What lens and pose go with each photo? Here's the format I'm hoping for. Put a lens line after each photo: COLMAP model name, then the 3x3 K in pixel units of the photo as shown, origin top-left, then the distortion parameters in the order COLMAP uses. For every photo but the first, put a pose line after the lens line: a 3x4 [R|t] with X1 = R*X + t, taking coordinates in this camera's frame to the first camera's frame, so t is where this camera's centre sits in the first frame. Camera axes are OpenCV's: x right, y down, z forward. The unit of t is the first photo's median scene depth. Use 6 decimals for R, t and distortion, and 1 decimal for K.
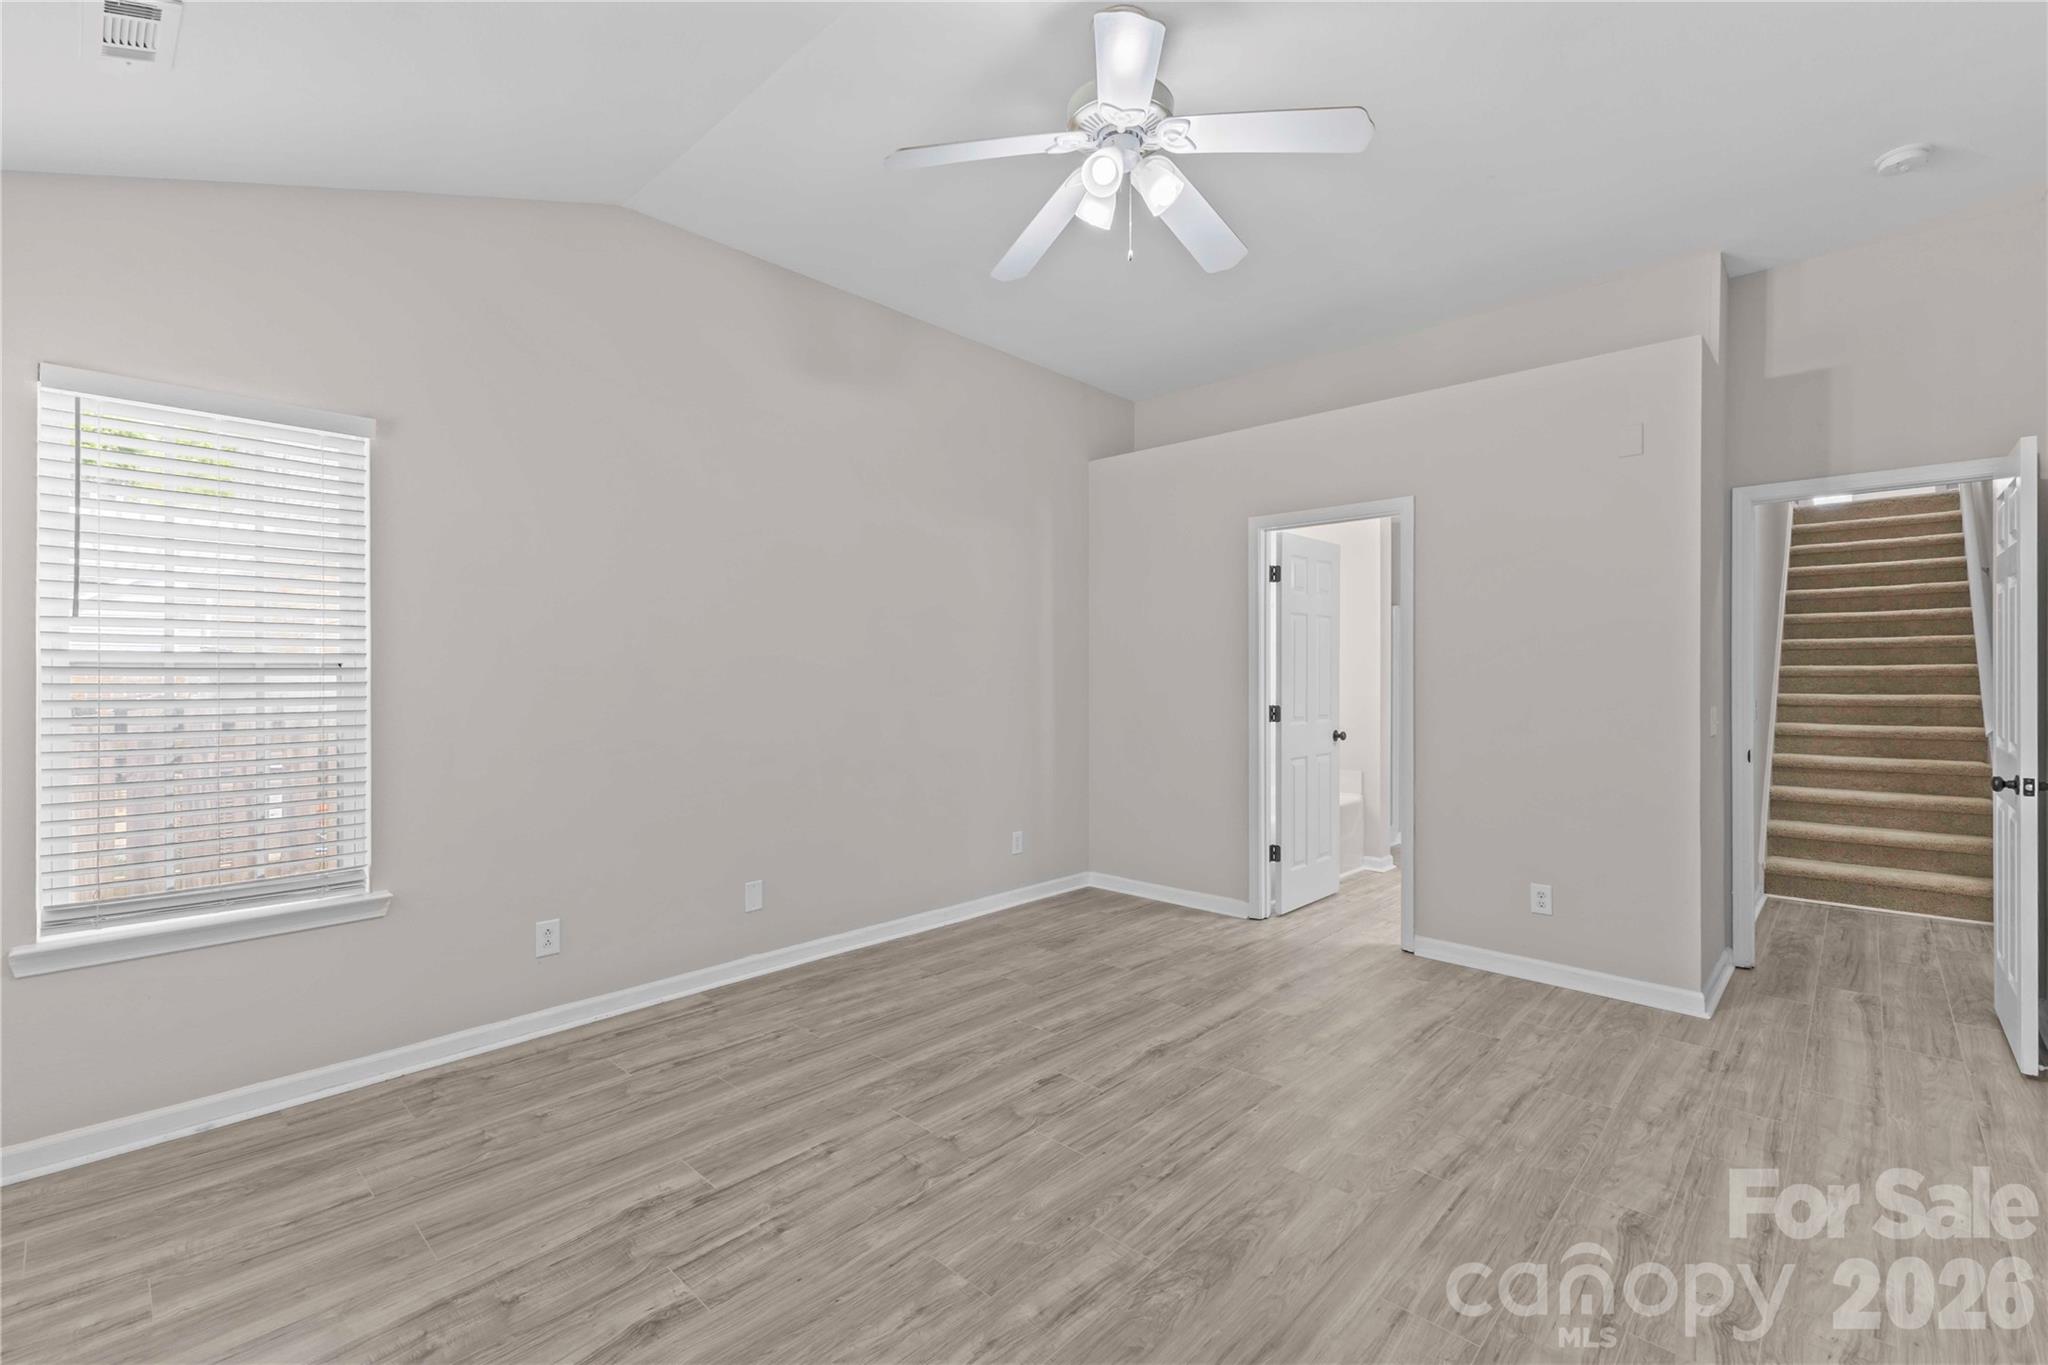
lens RADIAL K [[881.3, 0, 1016.7], [0, 881.3, 674.7], [0, 0, 1]] dist [0.011646, -0.002194]
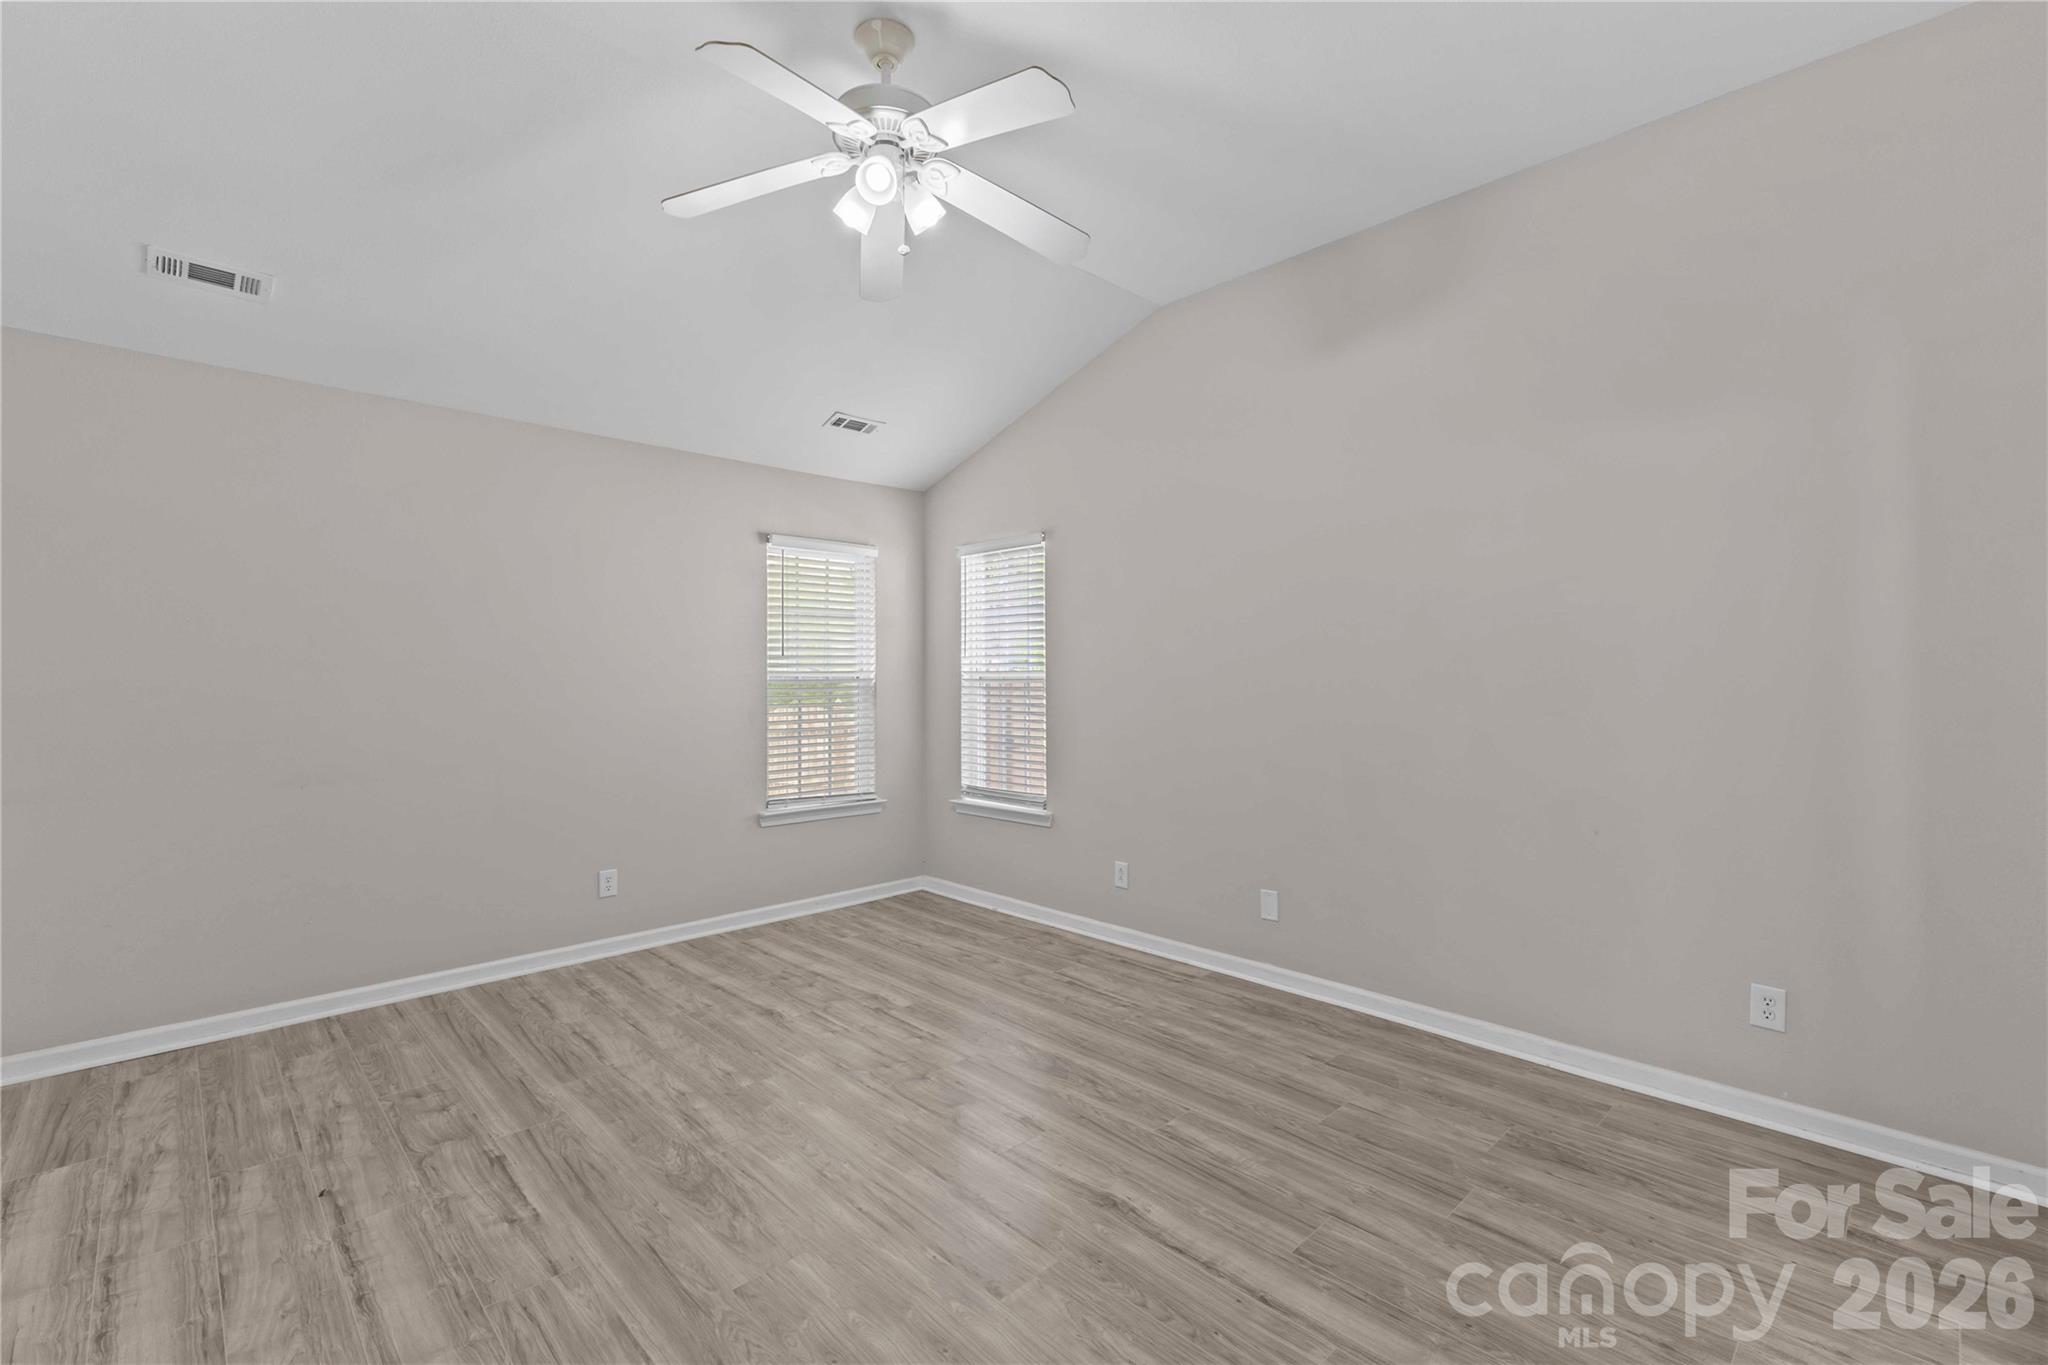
lens RADIAL K [[881.3, 0, 1029.6], [0, 881.3, 683.0], [0, 0, 1]] dist [0.011646, -0.002194]
pose [[-0.037001, 0.000787, -0.999315, 0.852736], [-0.001741, 0.999998, 0.000852, -0.000538], [0.999314, 0.001771, -0.036999, 0.921757]]
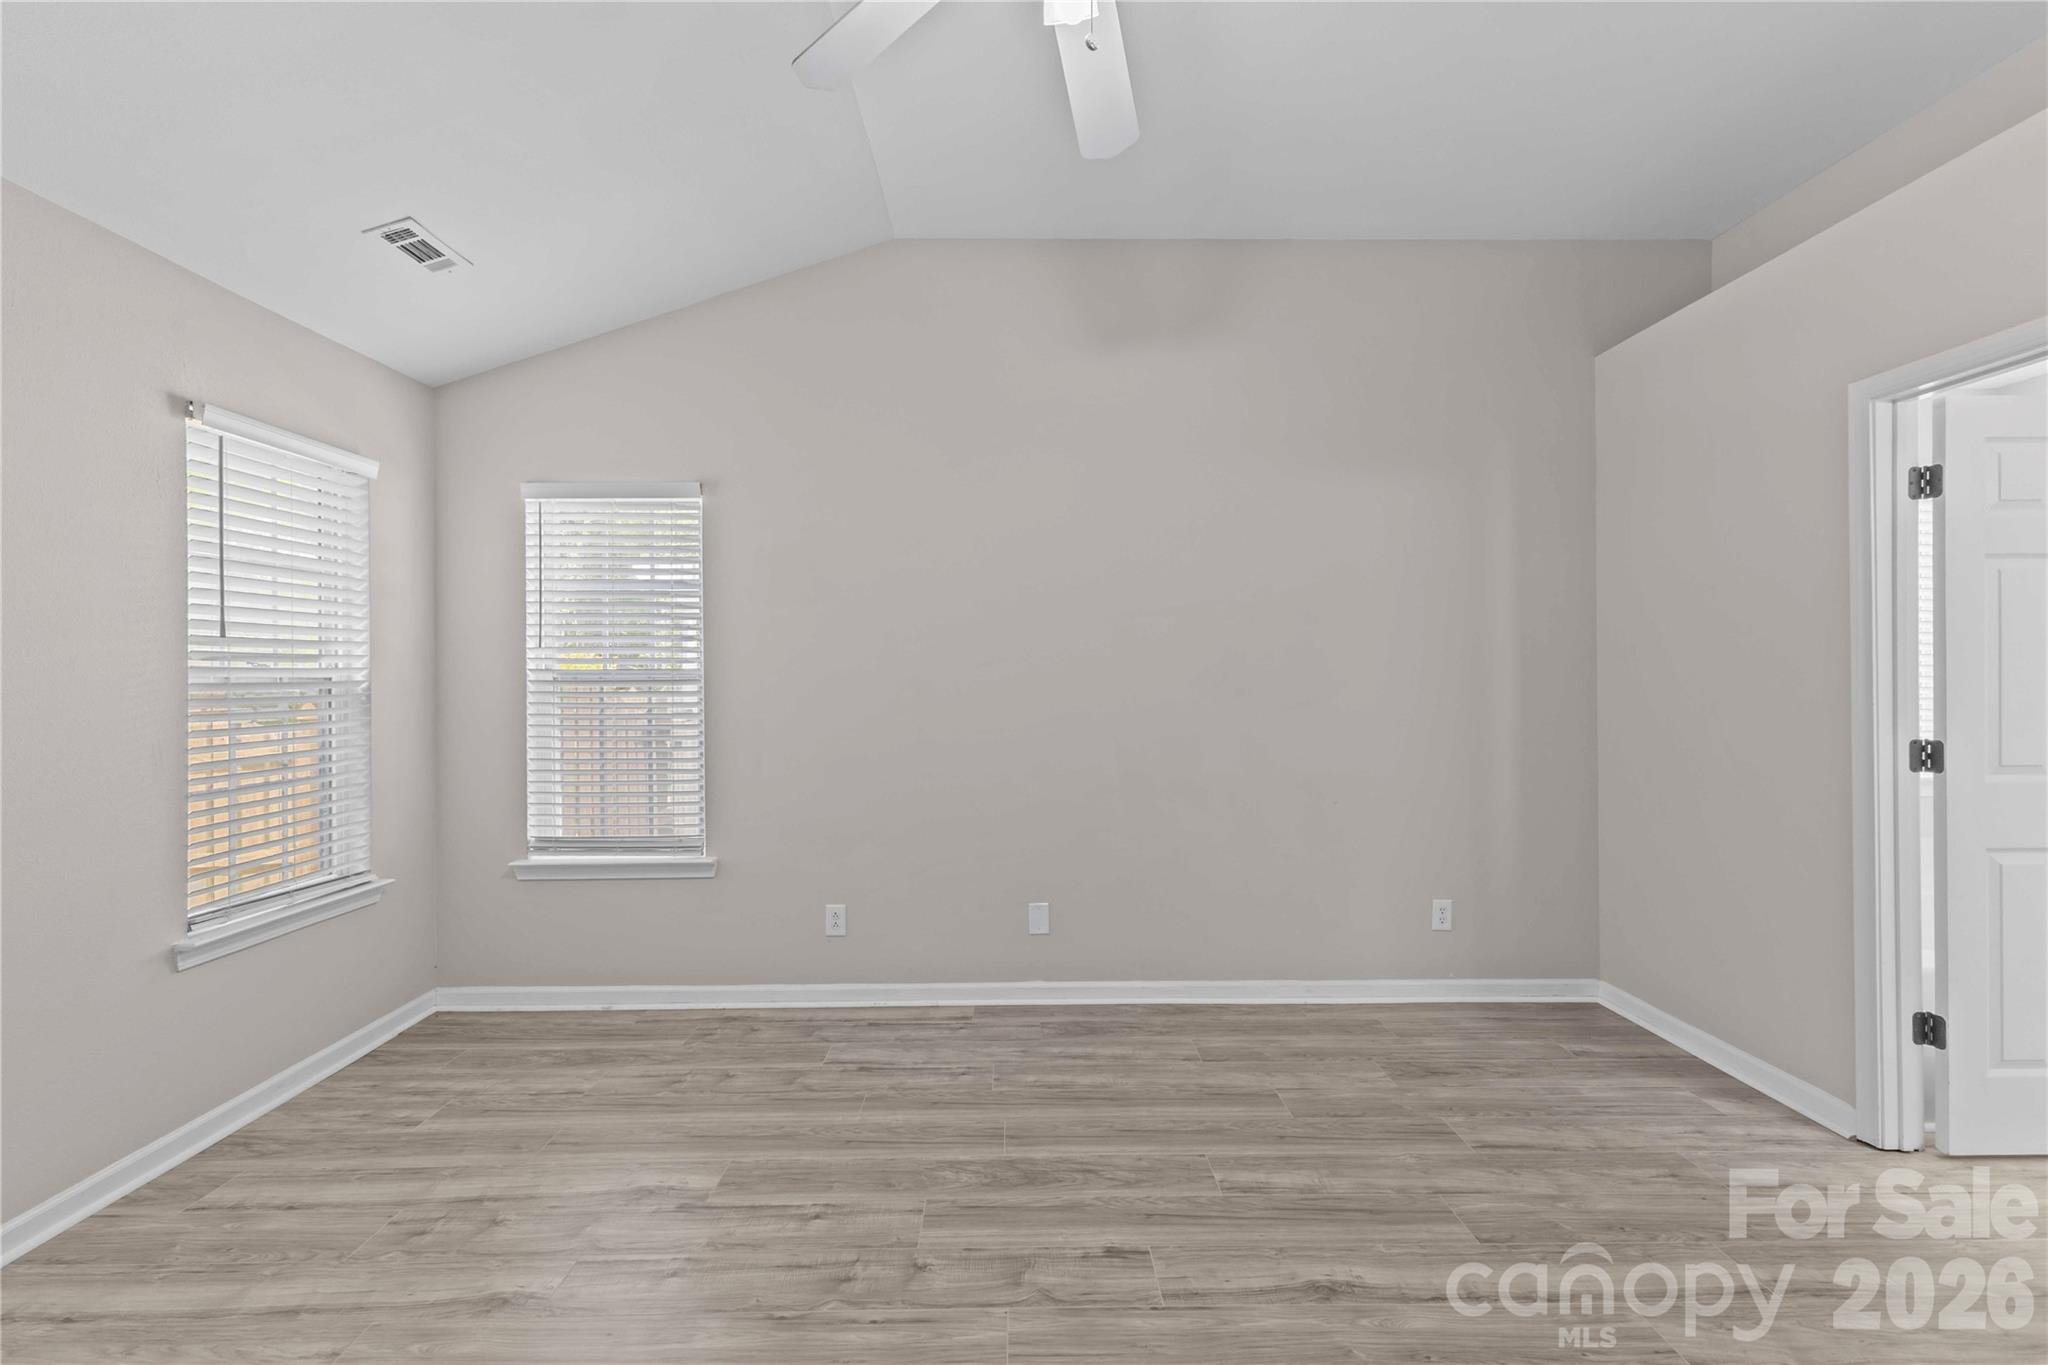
lens RADIAL K [[881.3, 0, 1023.9], [0, 881.3, 685.0], [0, 0, 1]] dist [0.011646, -0.002194]
pose [[0.699456, -0.001400, -0.714675, 0.438818], [0.004502, 0.999987, 0.002447, -0.001150], [0.714662, -0.004929, 0.699453, 0.398084]]
